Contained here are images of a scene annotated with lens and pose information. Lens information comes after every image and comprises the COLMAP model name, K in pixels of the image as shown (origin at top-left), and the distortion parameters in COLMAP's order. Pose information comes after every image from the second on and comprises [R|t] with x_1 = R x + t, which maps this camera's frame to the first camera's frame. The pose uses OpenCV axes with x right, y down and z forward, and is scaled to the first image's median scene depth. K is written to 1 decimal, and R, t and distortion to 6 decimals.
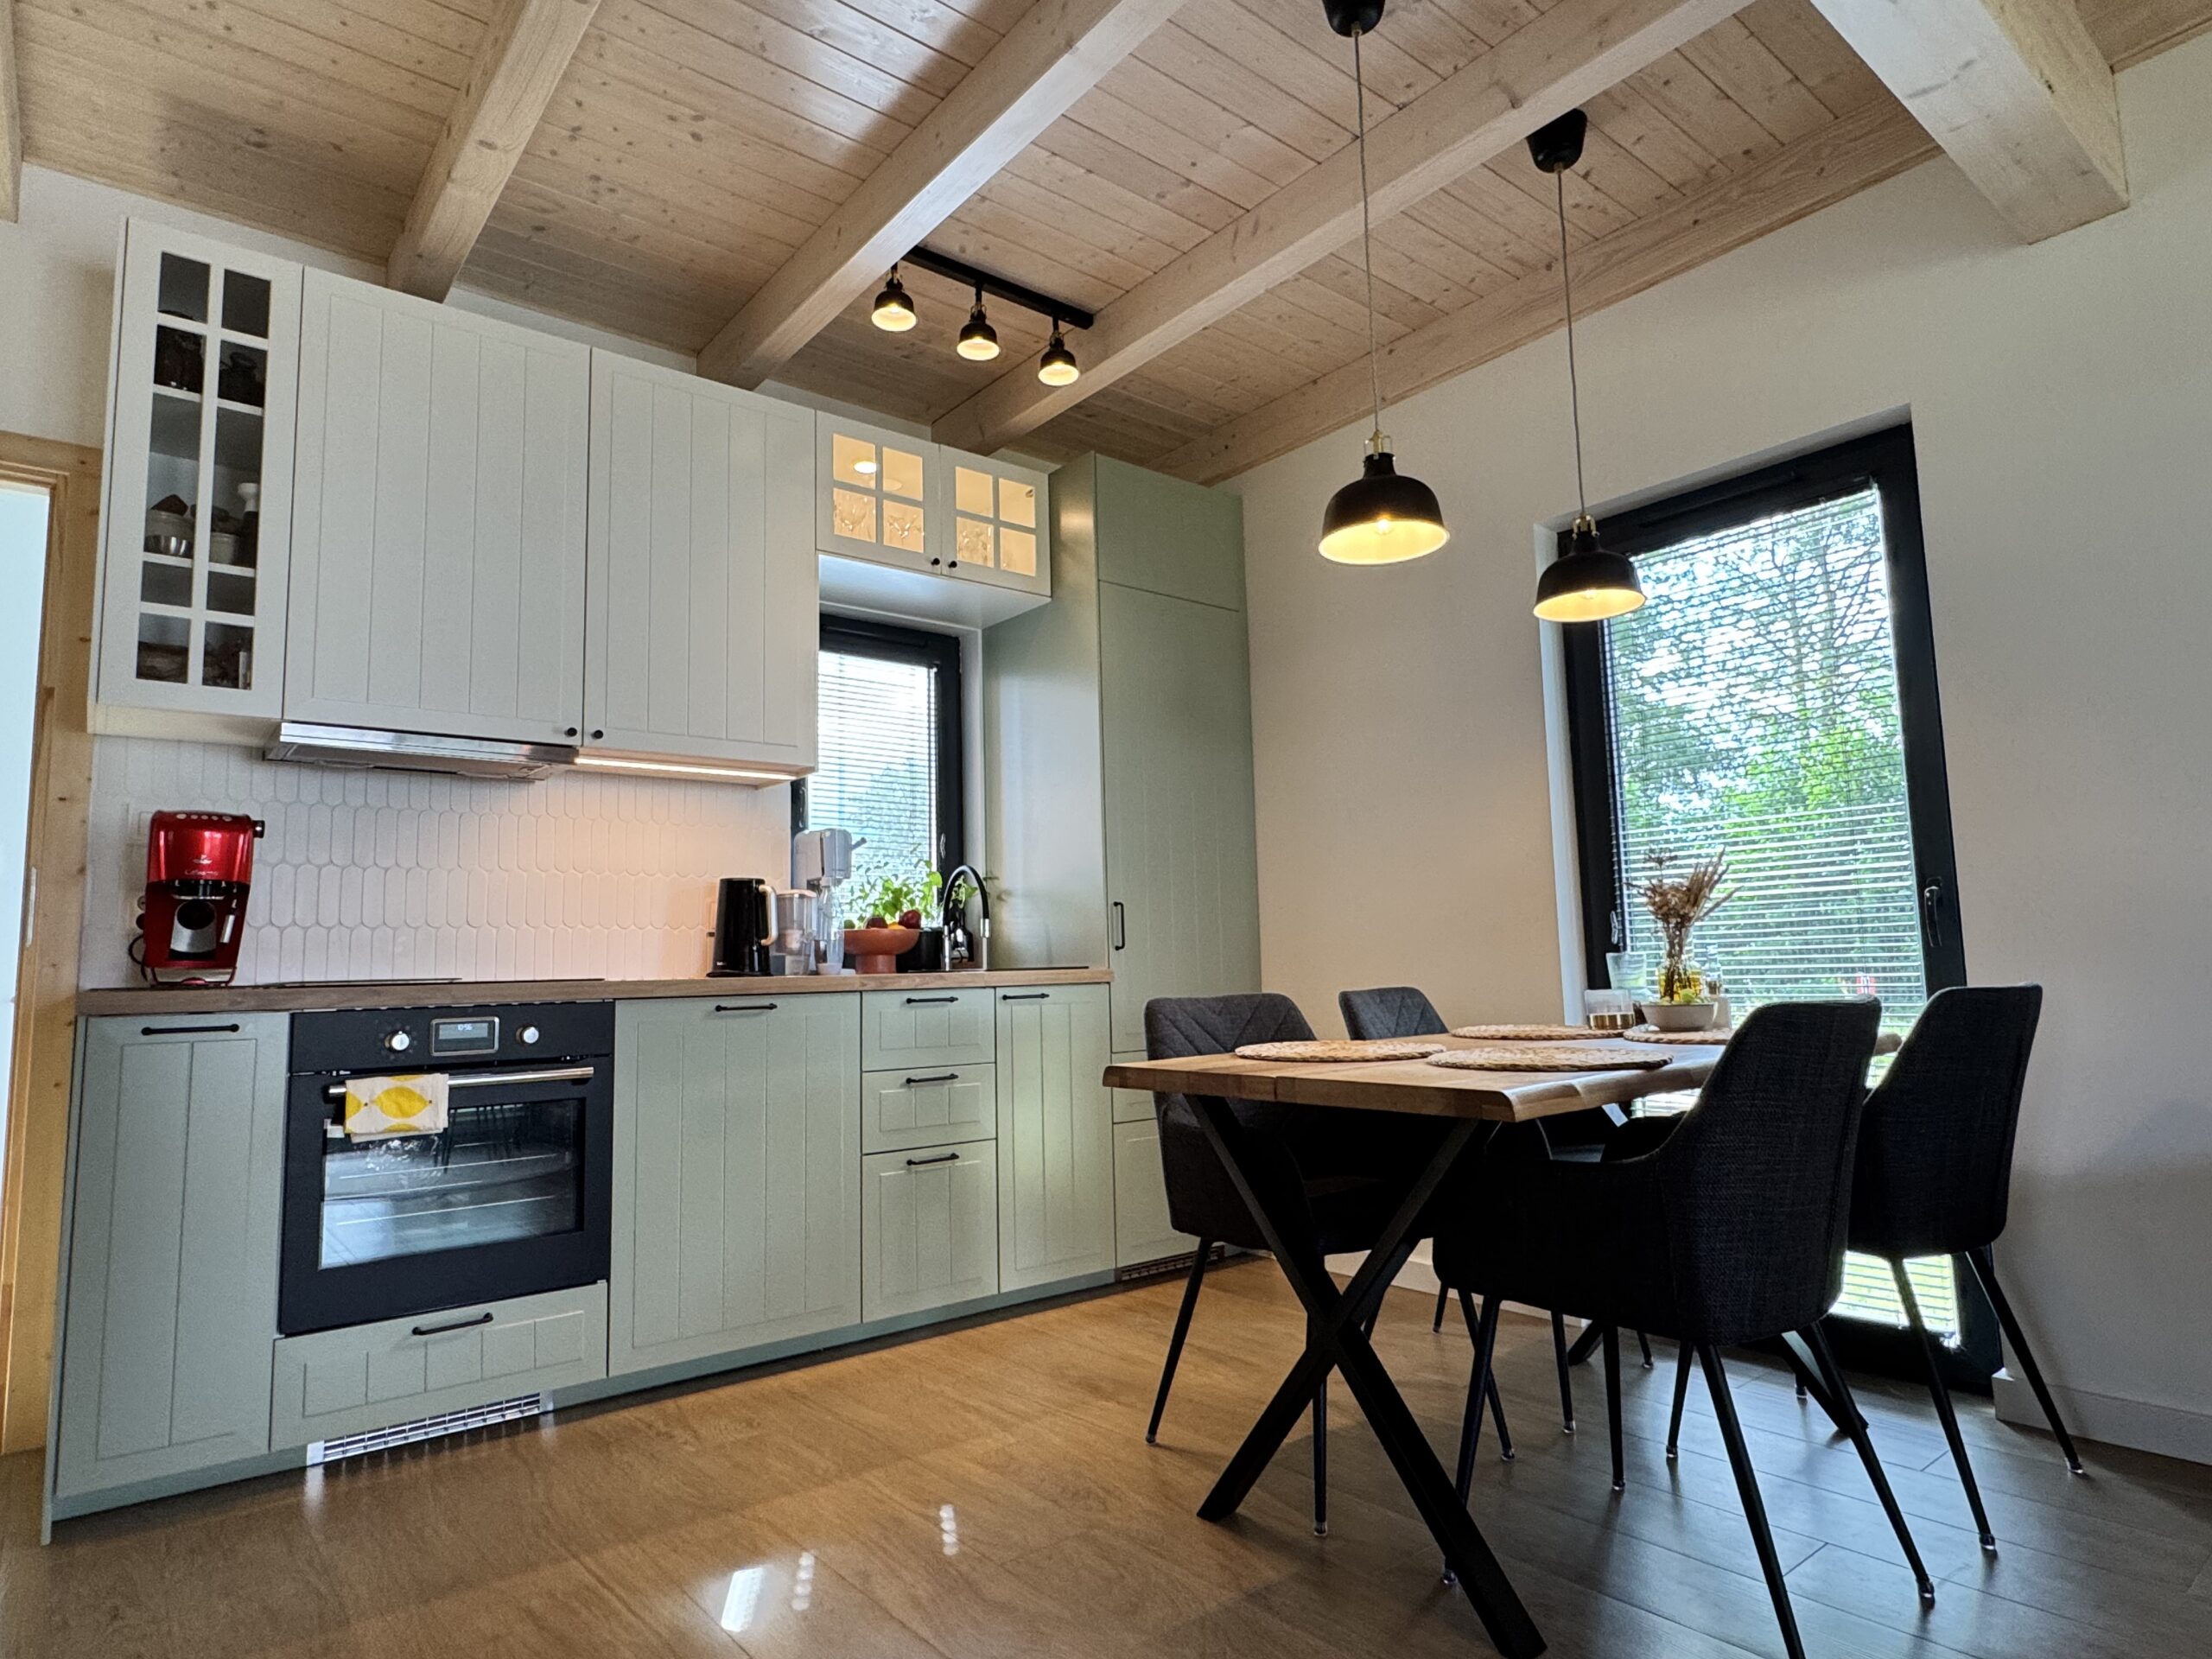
lens RADIAL K [[1247.3, 0, 1106.8], [0, 1247.3, 826.8], [0, 0, 1]] dist [0.002641, -0.000079]
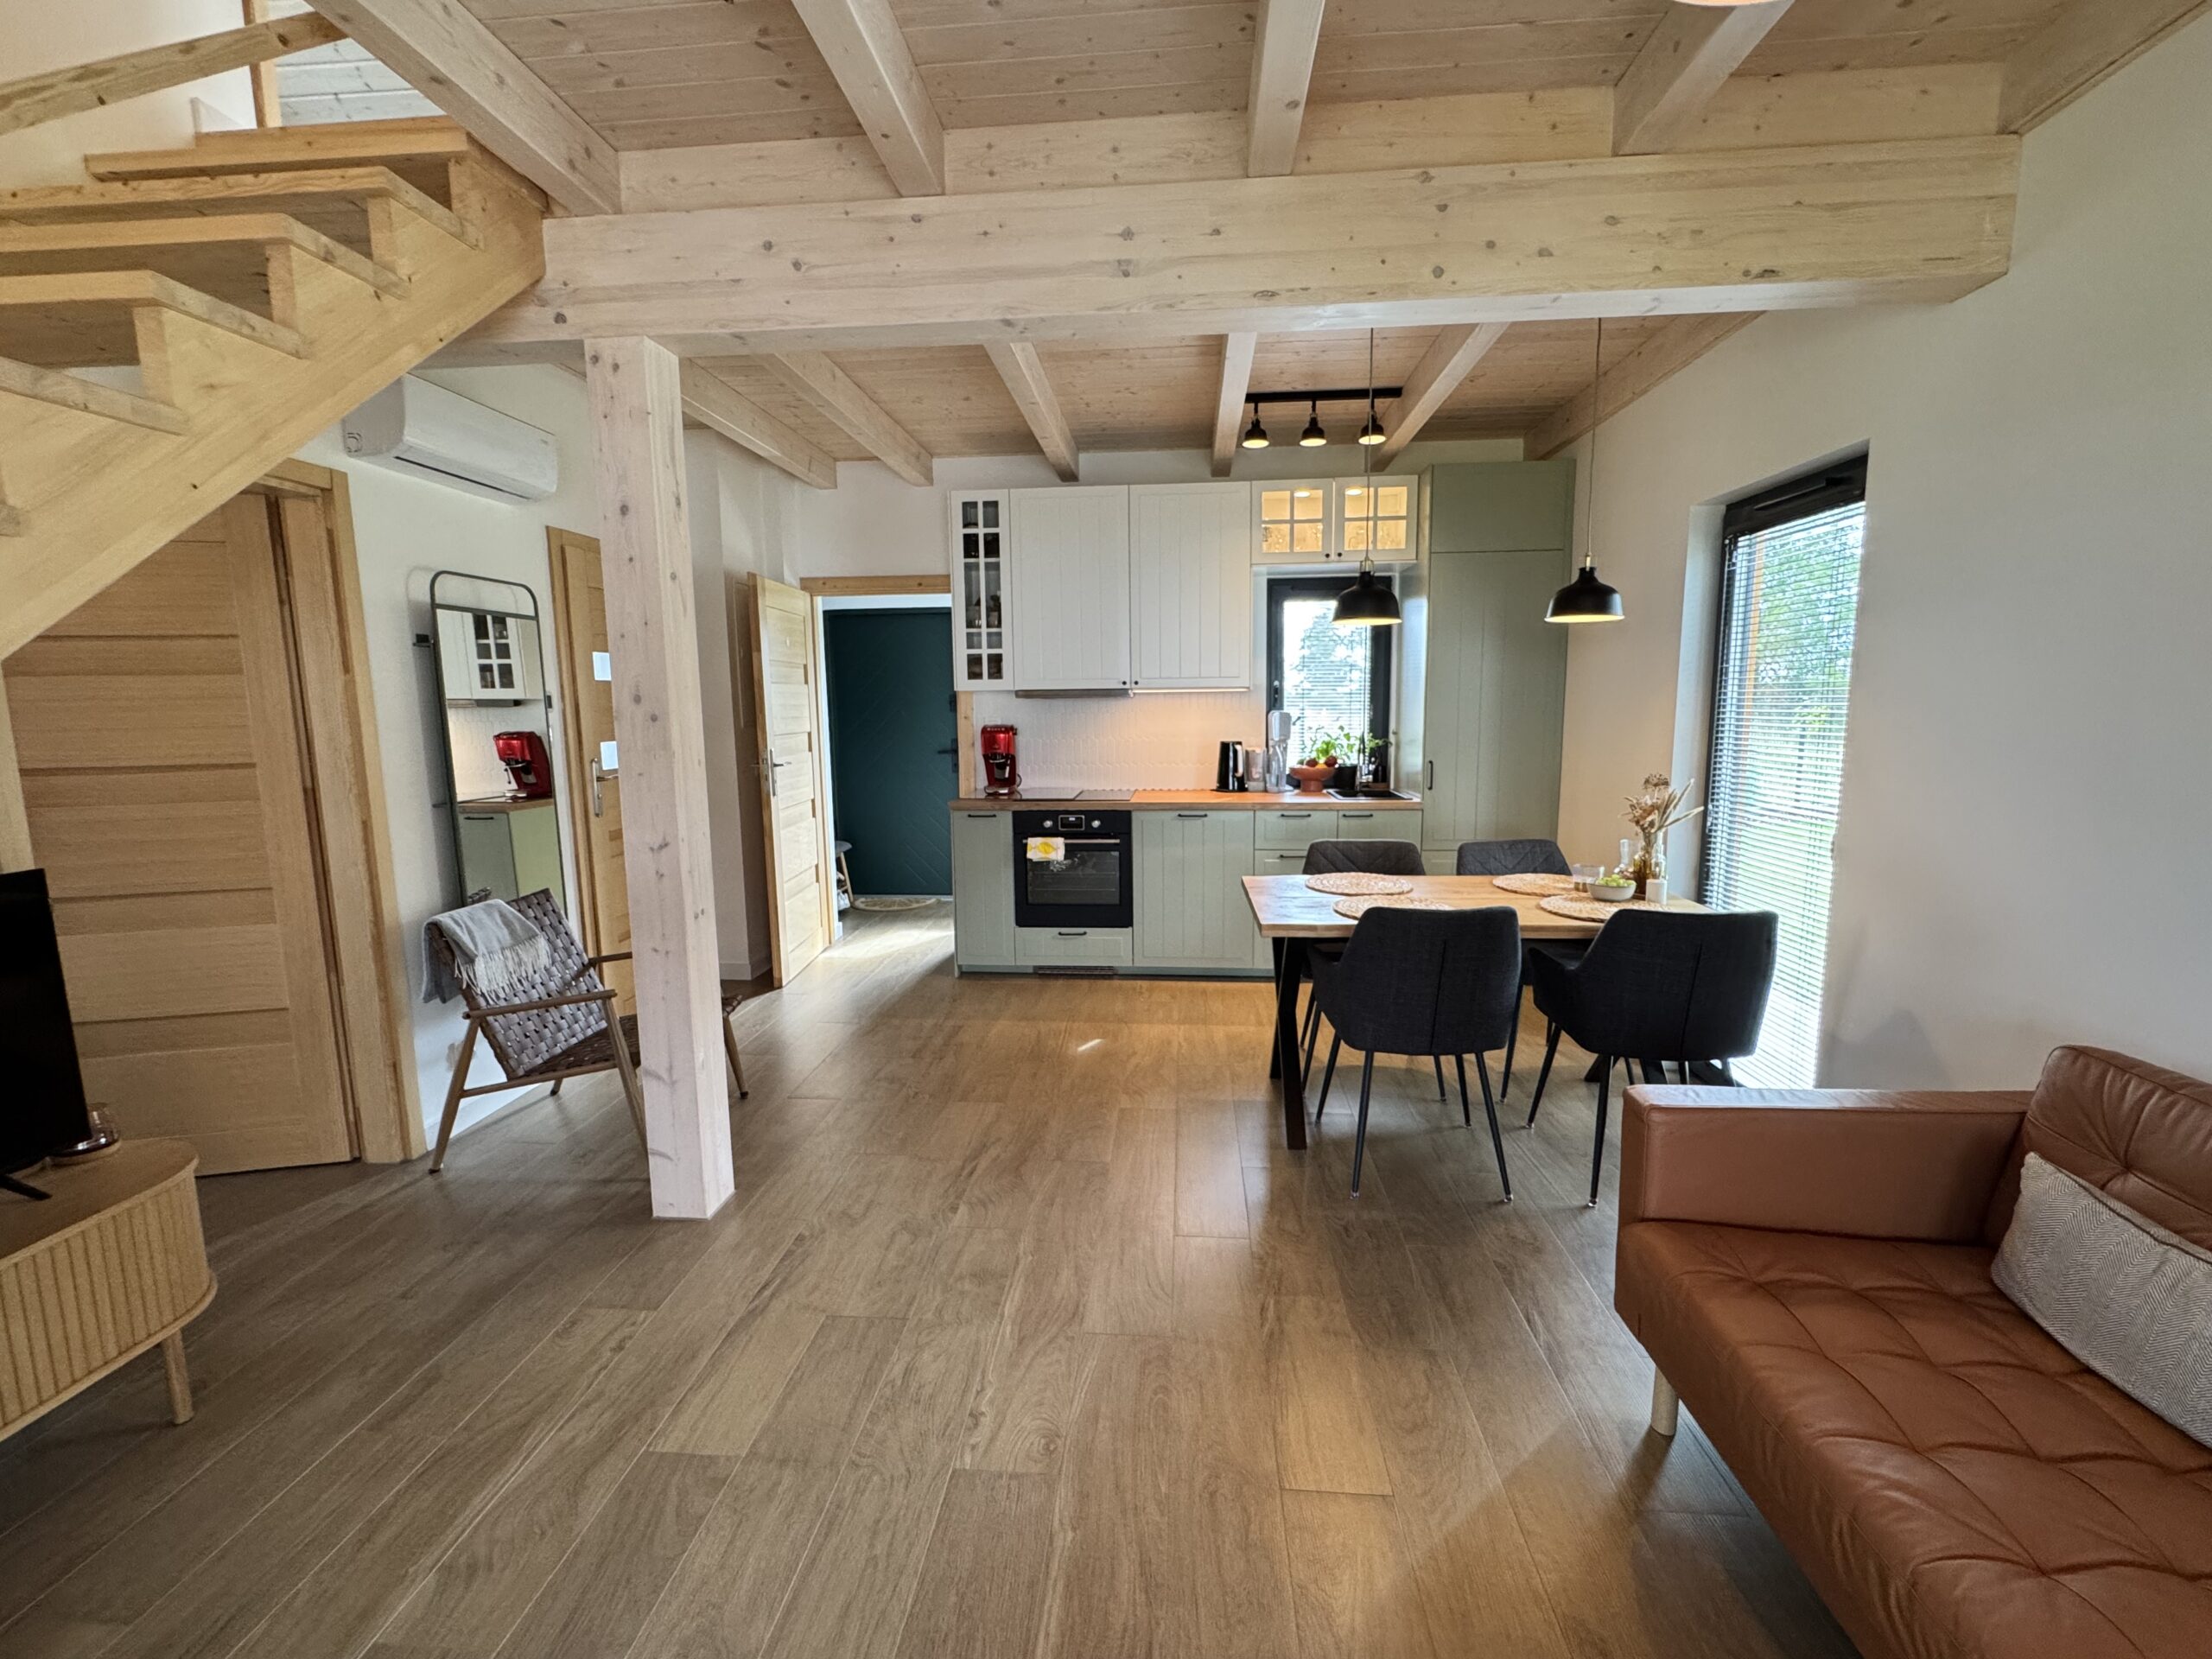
lens RADIAL K [[952.1, 0, 1108.6], [0, 952.1, 833.0], [0, 0, 1]] dist [-0.000335, -0.000032]
pose [[0.720985, 0.111892, -0.683857, 0.781887], [0.069481, 0.970231, 0.232001, -0.230743], [0.689458, -0.214785, 0.691748, -0.234146]]
